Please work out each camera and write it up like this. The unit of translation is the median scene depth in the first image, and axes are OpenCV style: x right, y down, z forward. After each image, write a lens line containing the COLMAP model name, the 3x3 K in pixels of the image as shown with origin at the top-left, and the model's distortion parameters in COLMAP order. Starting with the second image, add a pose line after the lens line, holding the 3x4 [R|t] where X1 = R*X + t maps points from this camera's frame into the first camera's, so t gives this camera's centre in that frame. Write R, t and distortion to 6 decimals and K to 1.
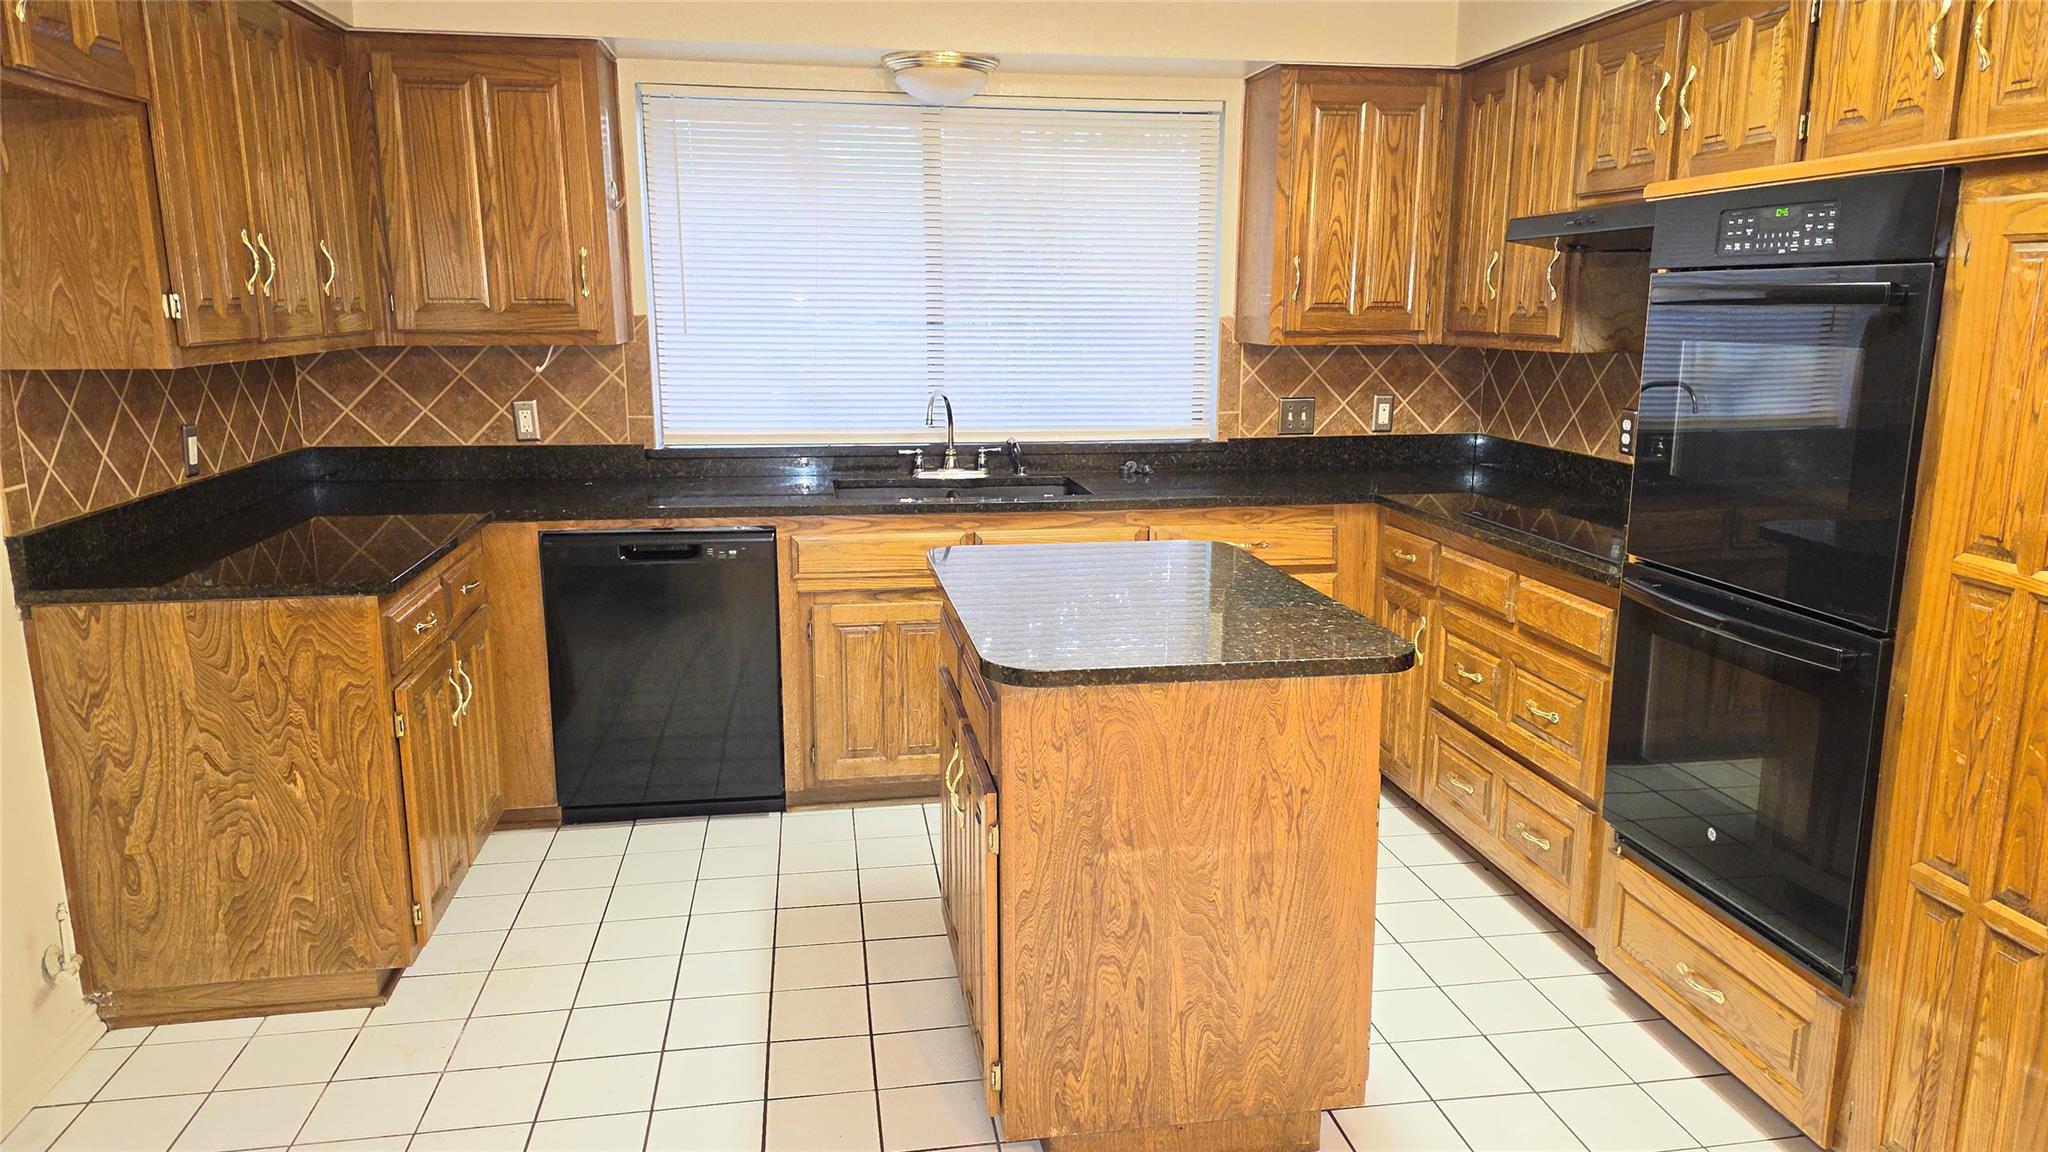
lens RADIAL K [[1371.9, 0, 1032.3], [0, 1371.9, 589.3], [0, 0, 1]] dist [0.039171, -0.029774]
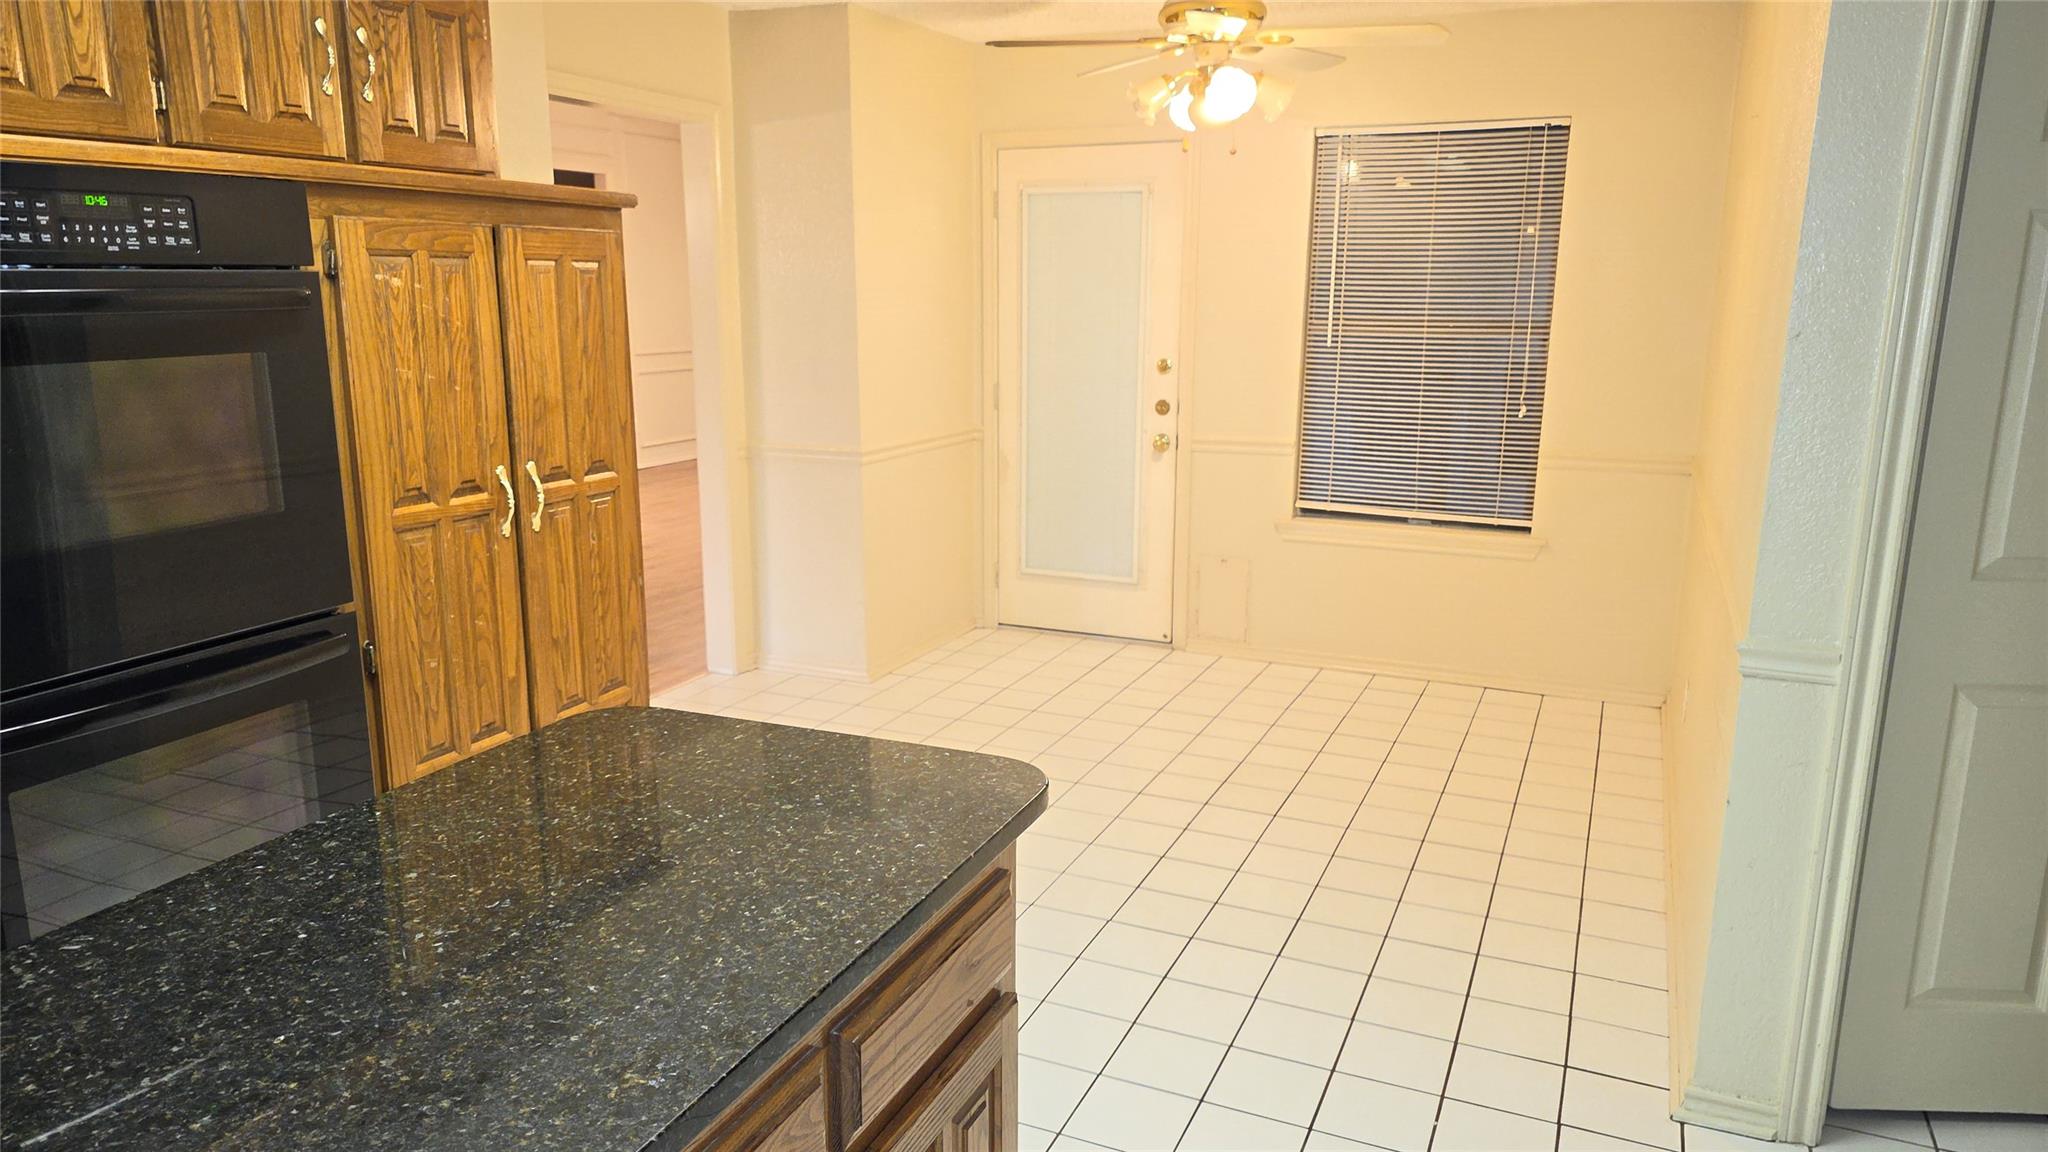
lens RADIAL K [[1371.9, 0, 1010.7], [0, 1371.9, 572.2], [0, 0, 1]] dist [0.039171, -0.029774]
pose [[-0.834324, -0.119534, 0.538158, -0.378556], [0.111358, 0.919541, 0.376888, -0.319387], [-0.539909, 0.374375, -0.753884, 1.410335]]
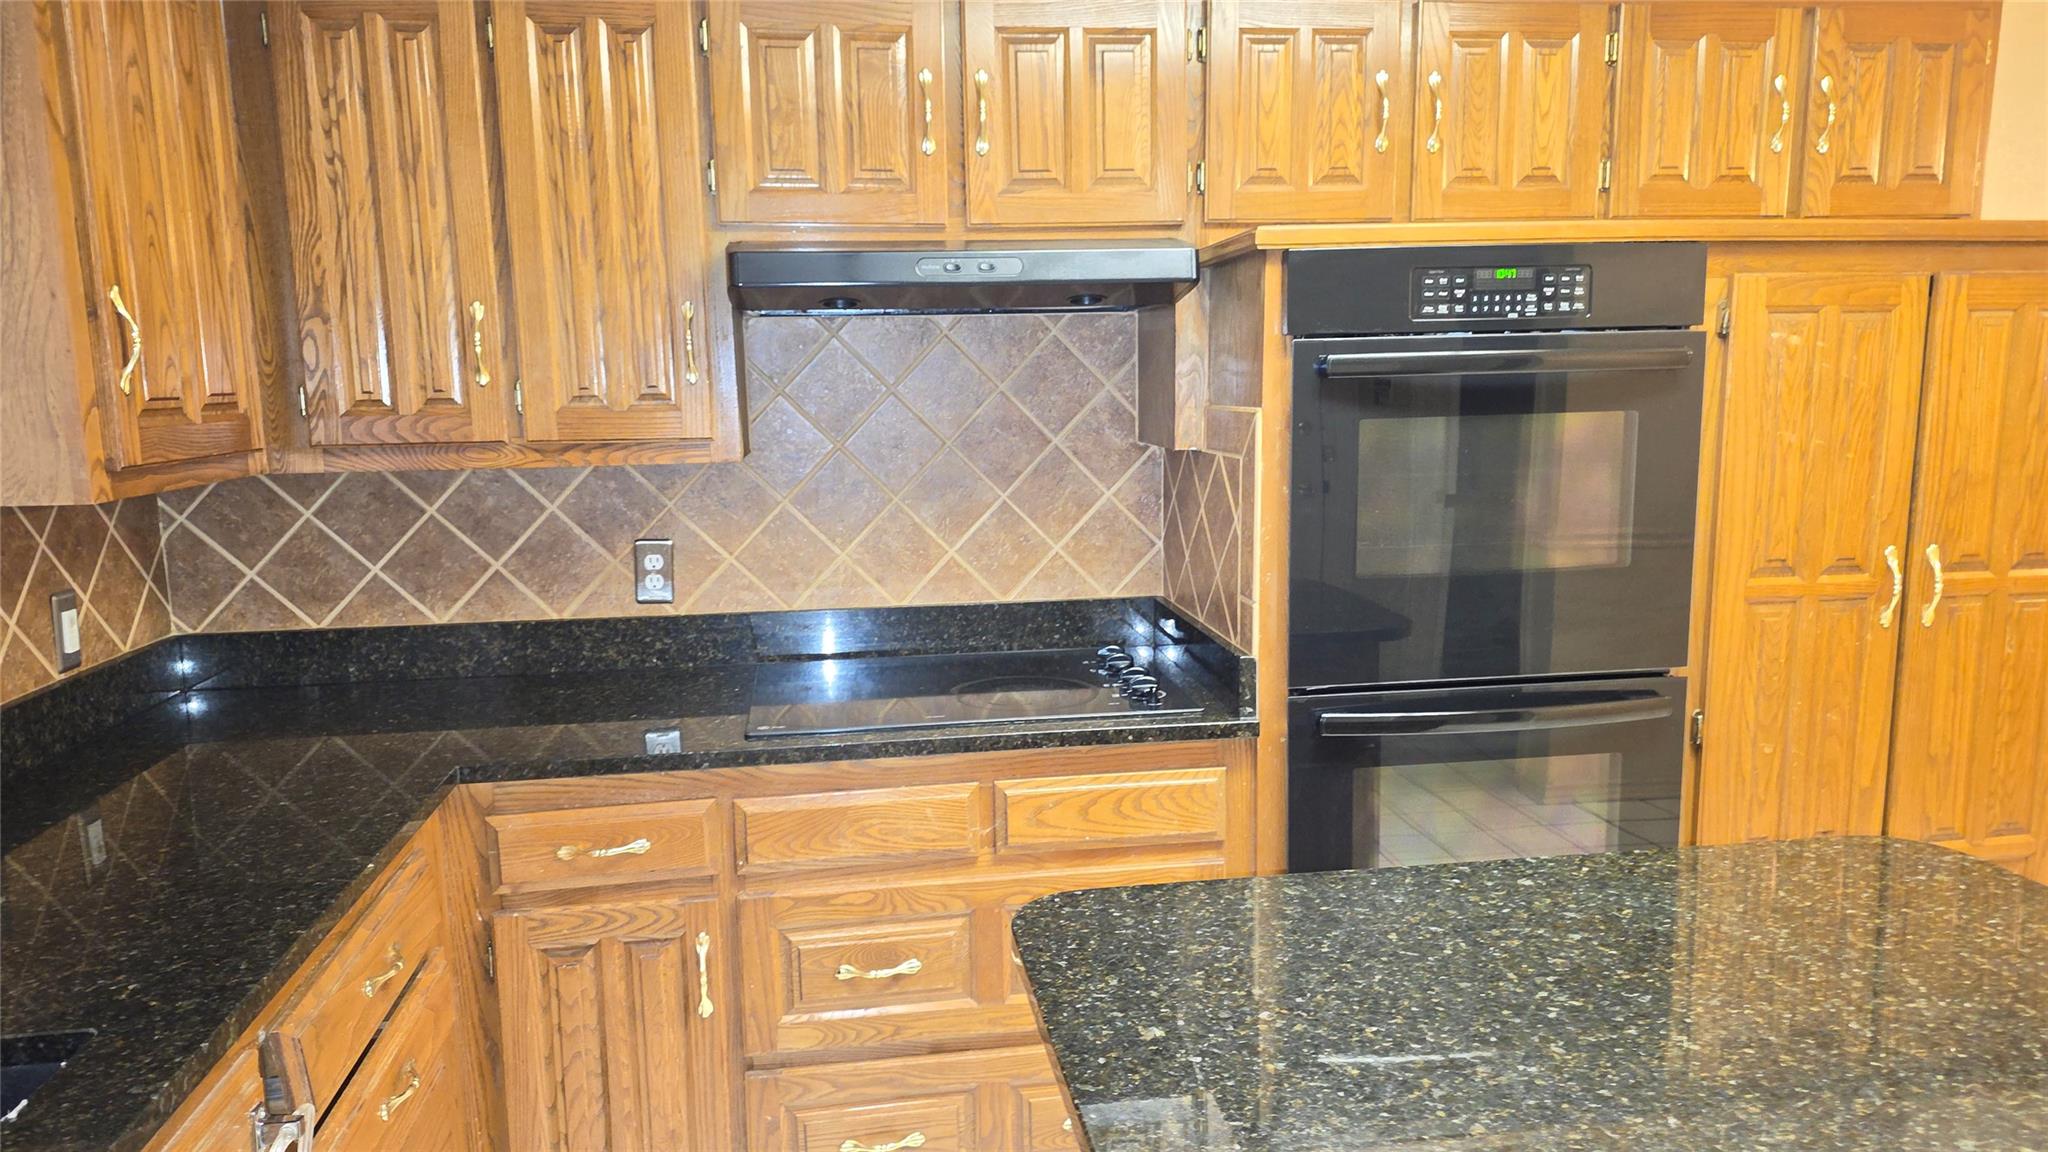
lens RADIAL K [[1371.9, 0, 1028.7], [0, 1371.9, 583.4], [0, 0, 1]] dist [0.039171, -0.029774]
pose [[0.017935, -0.159472, 0.987039, -0.409480], [0.224338, 0.962670, 0.151459, -0.284218], [-0.974346, 0.218714, 0.053041, 1.308514]]
